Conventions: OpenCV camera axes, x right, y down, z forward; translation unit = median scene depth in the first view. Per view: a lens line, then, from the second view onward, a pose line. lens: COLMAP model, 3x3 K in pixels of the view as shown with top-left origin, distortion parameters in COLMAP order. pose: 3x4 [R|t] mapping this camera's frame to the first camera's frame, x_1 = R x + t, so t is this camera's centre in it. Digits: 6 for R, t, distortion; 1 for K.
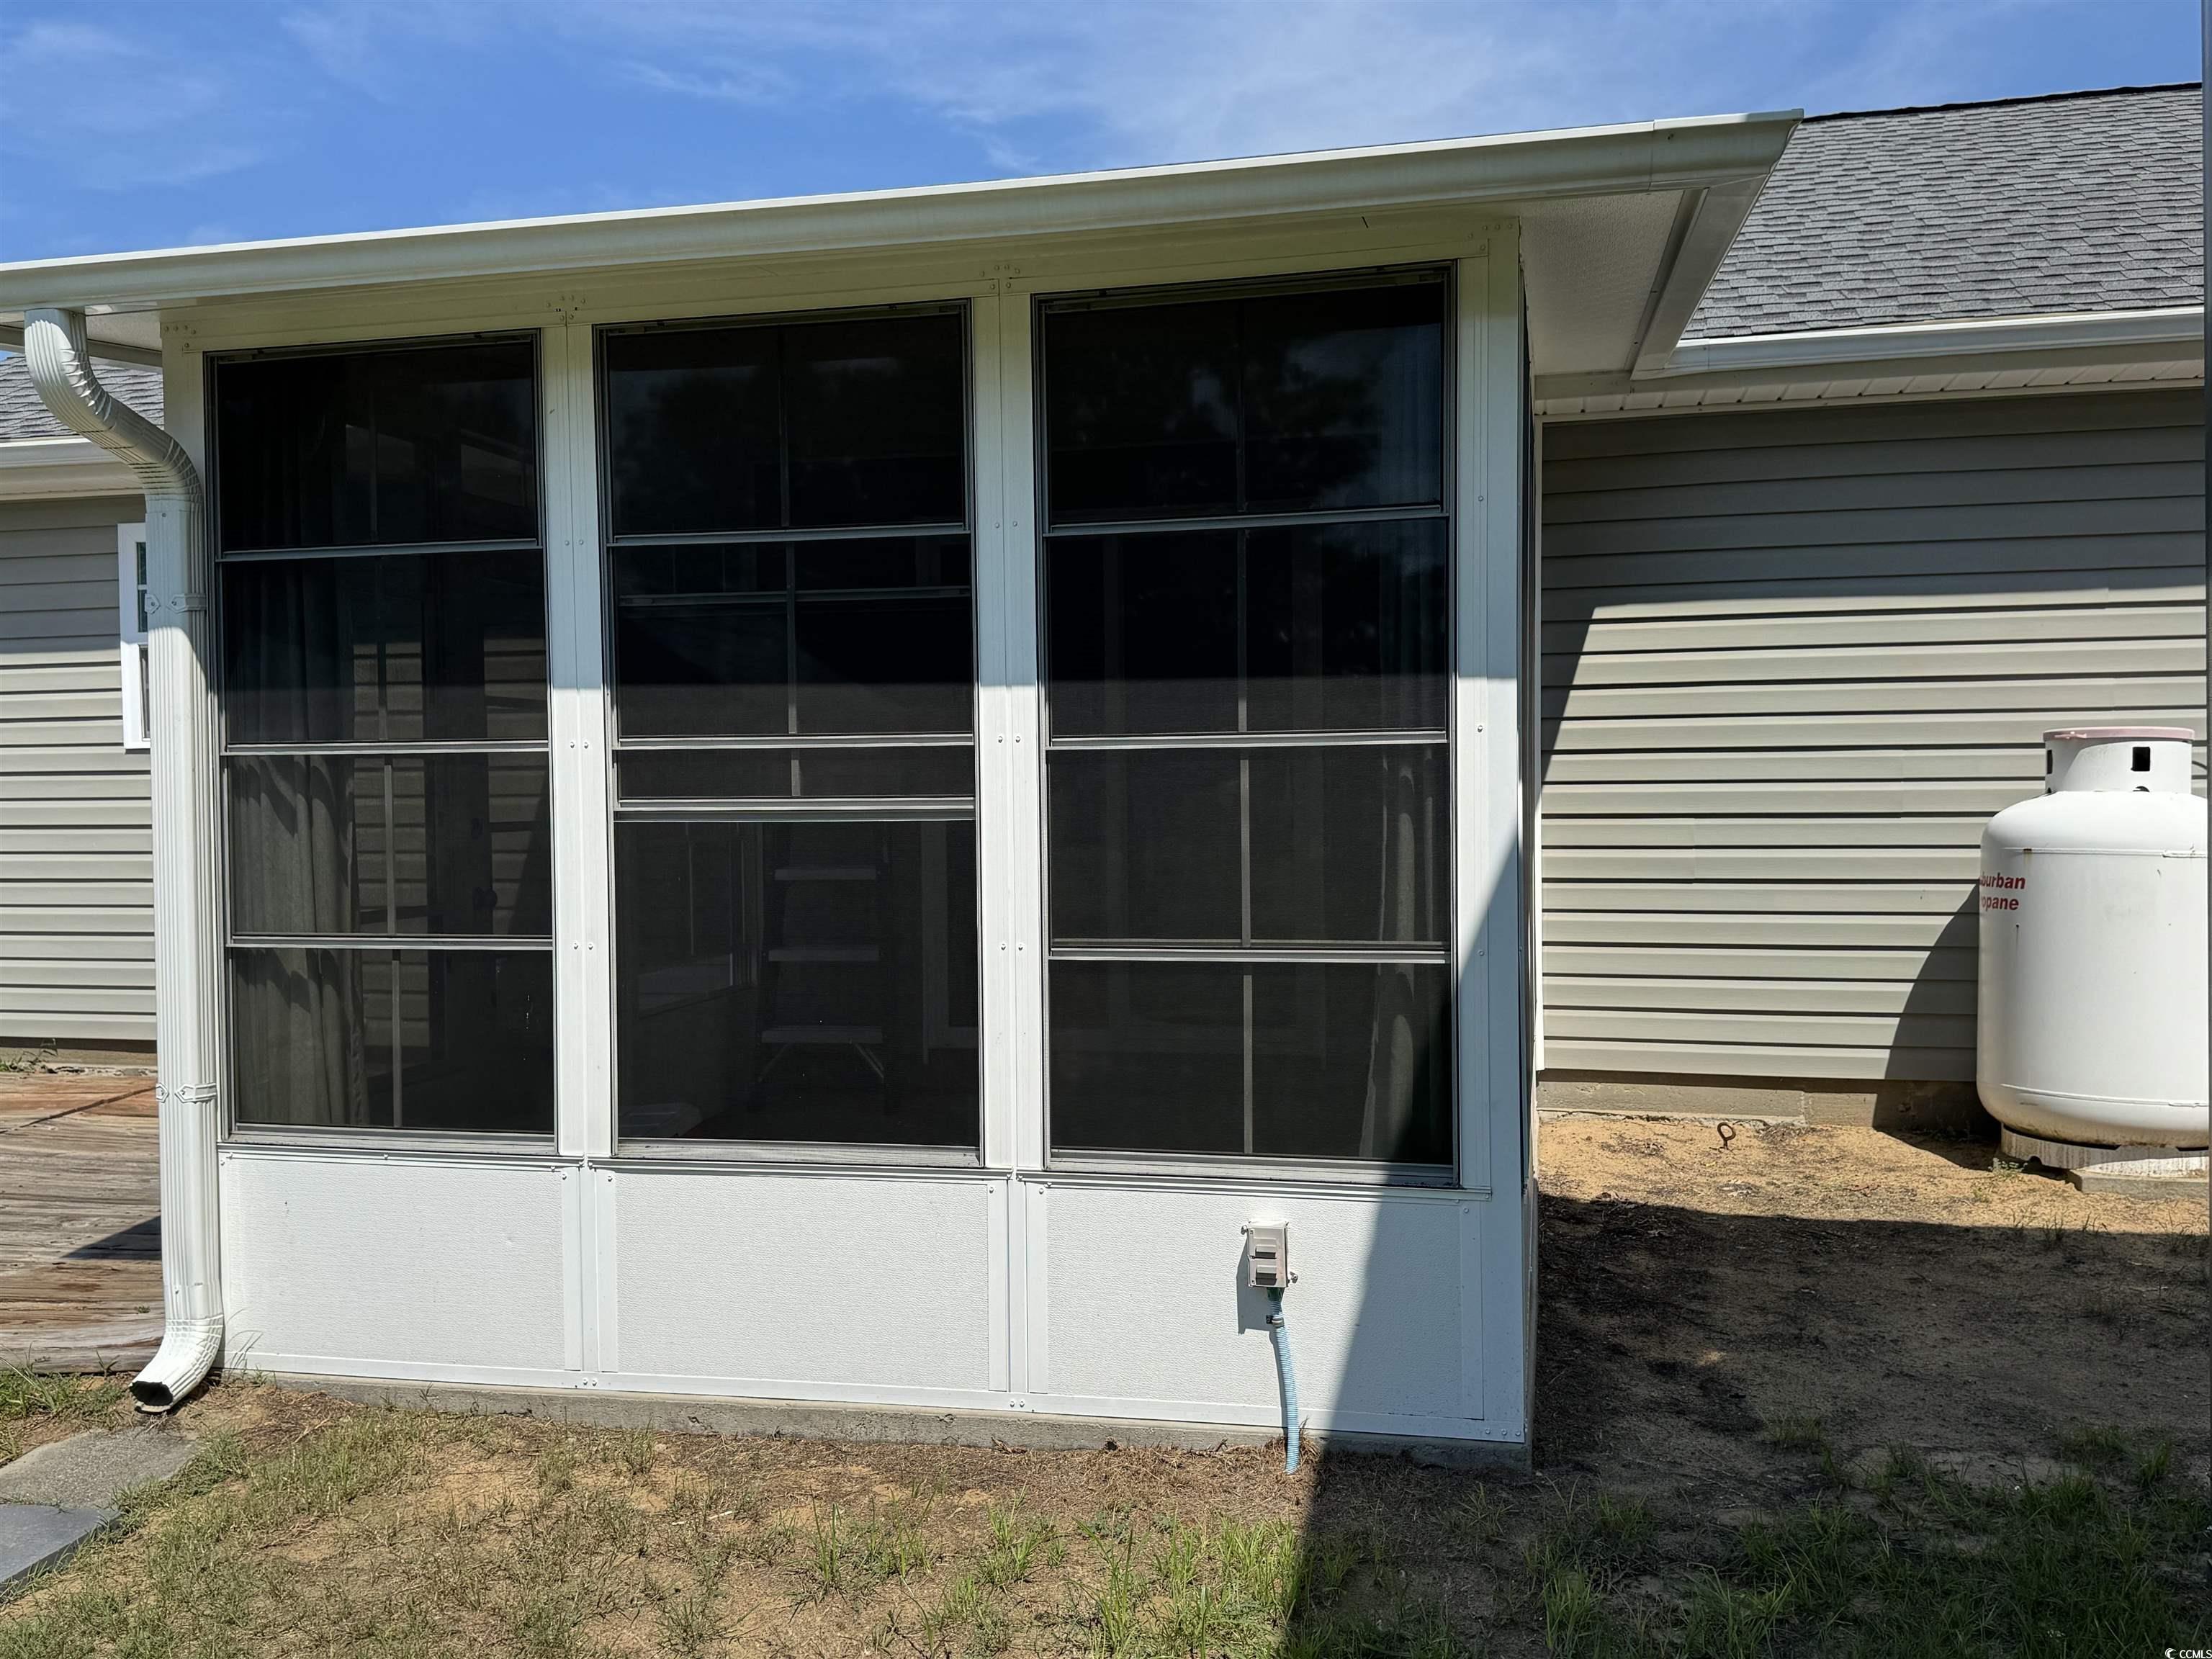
lens RADIAL K [[1830.2, 0, 1096.5], [0, 1830.2, 843.1], [0, 0, 1]] dist [0.099194, -0.020704]
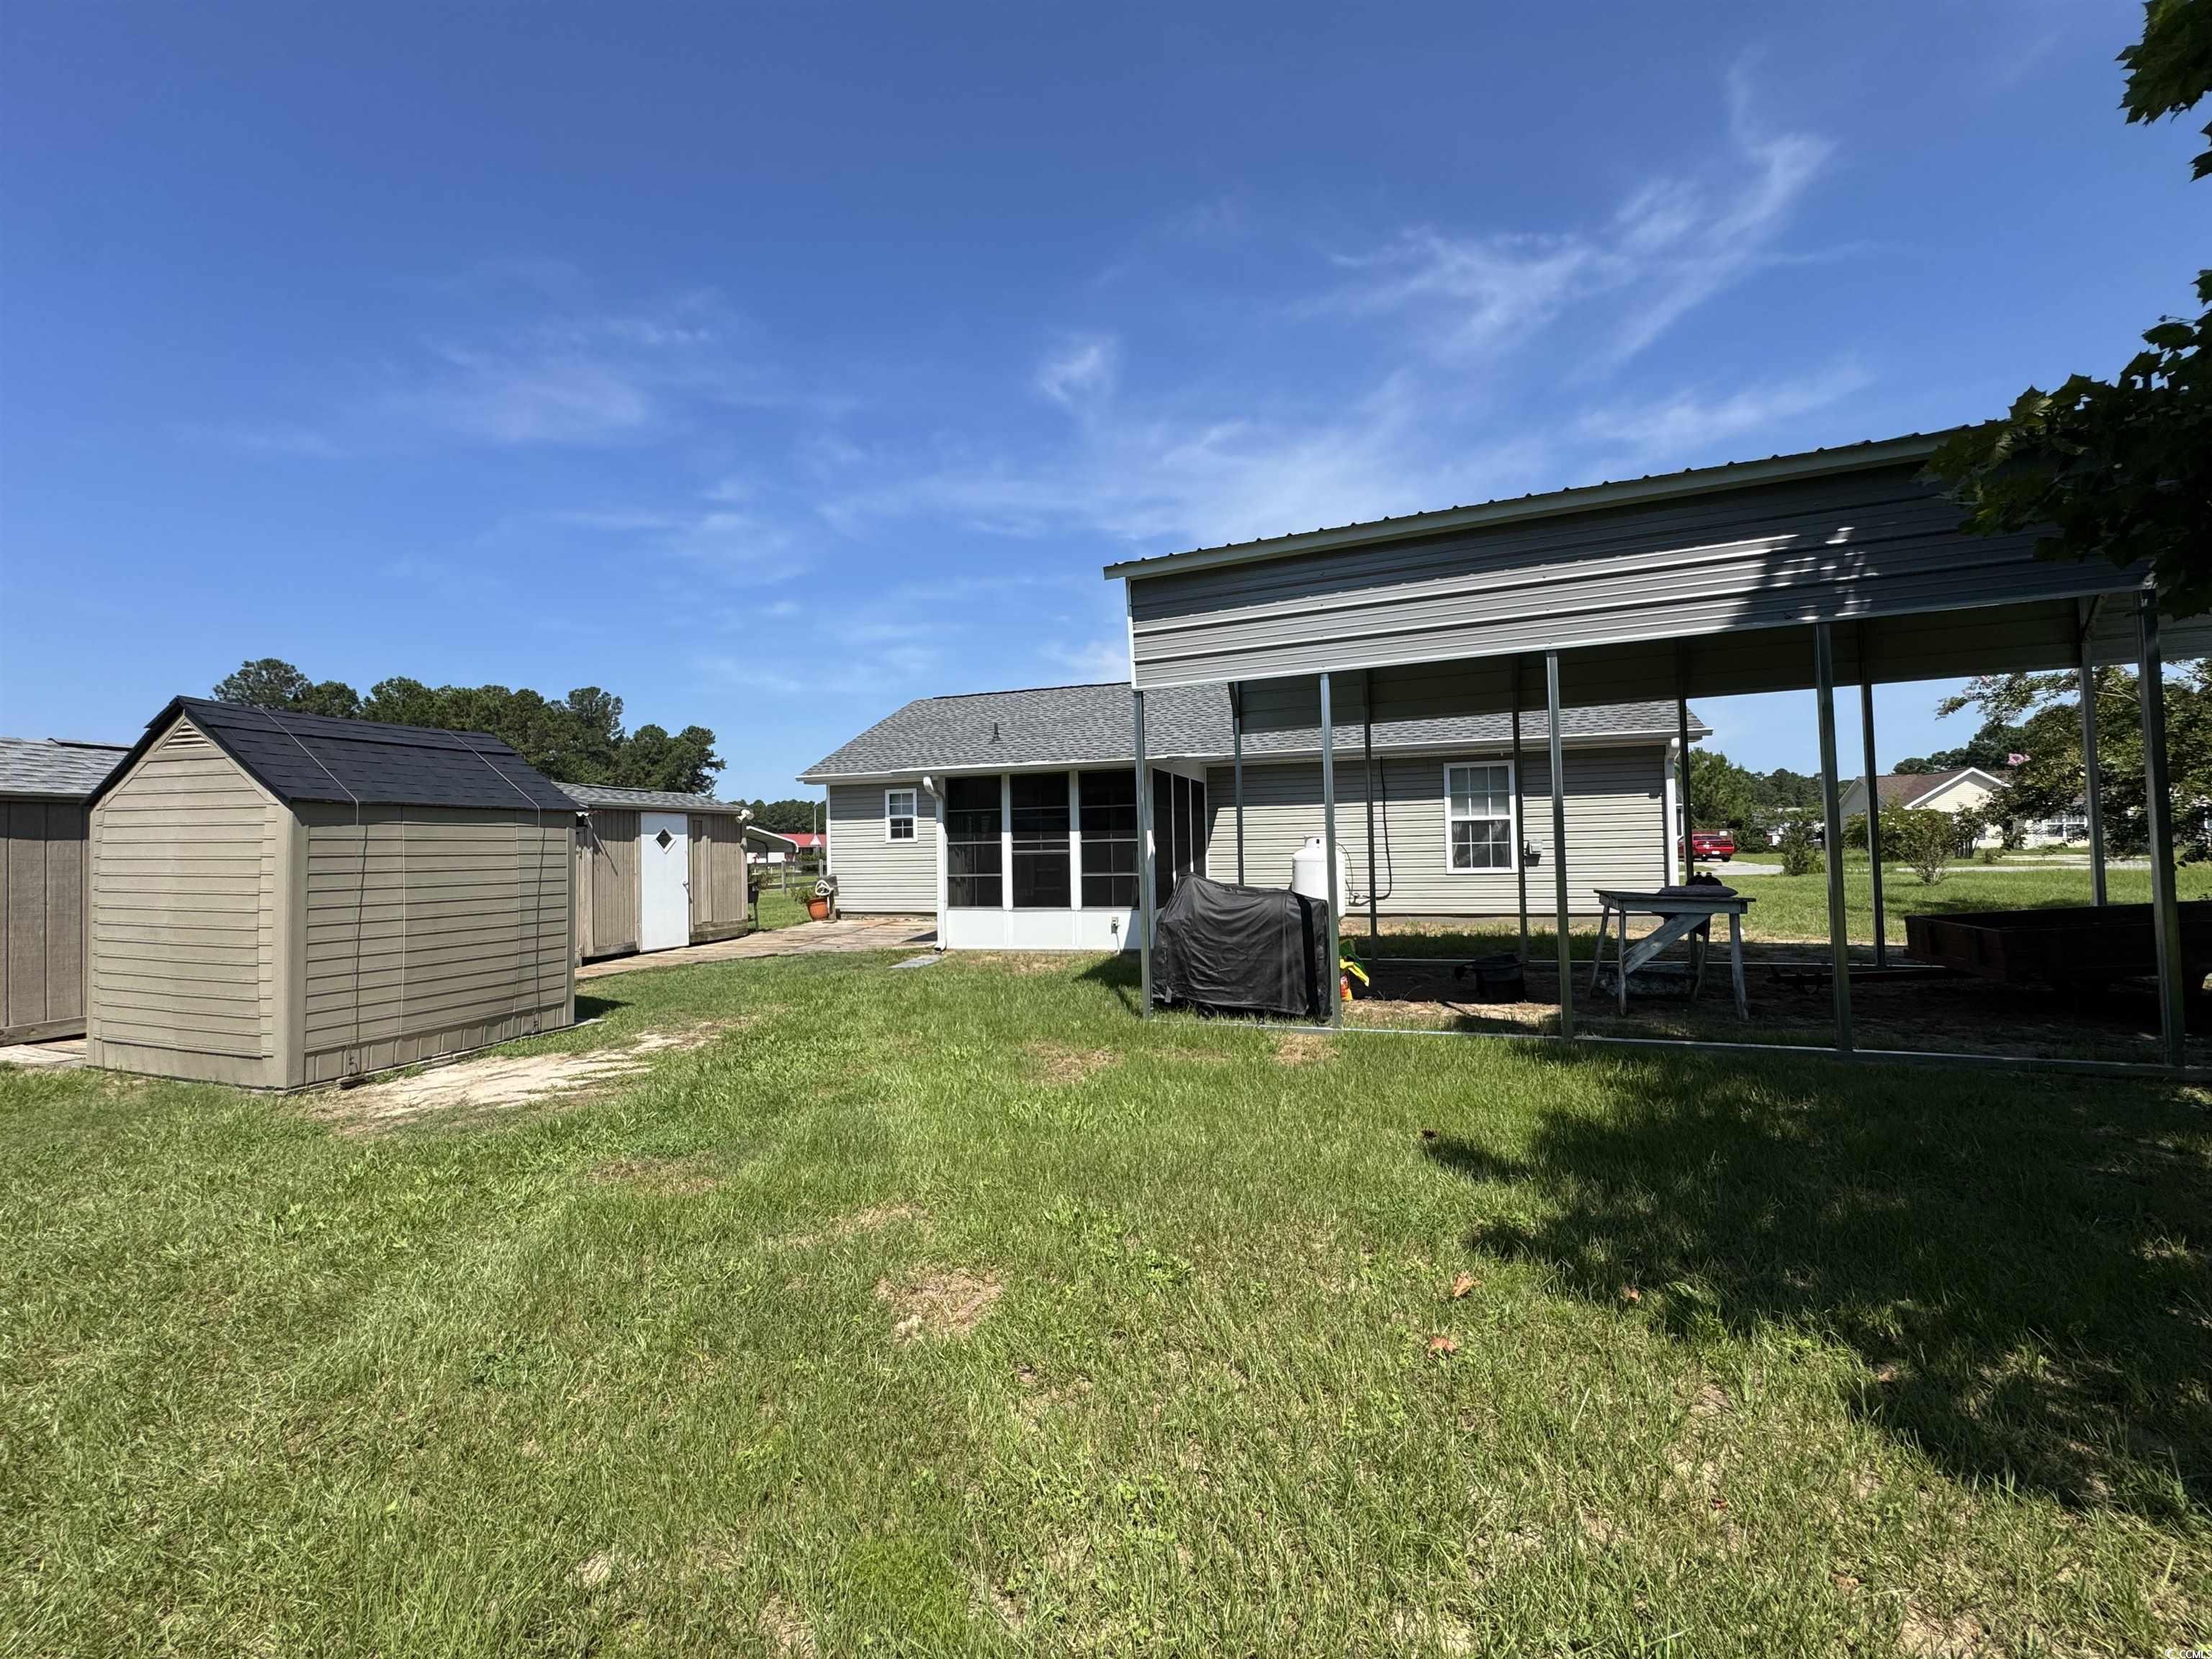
lens RADIAL K [[880.8, 0, 1104.9], [0, 880.8, 826.0], [0, 0, 1]] dist [-0.003308, 0.000796]
pose [[0.995672, -0.010695, -0.092322, 0.315659], [0.005115, 0.998157, -0.060465, 0.072340], [0.092799, 0.059731, 0.993892, -1.883688]]
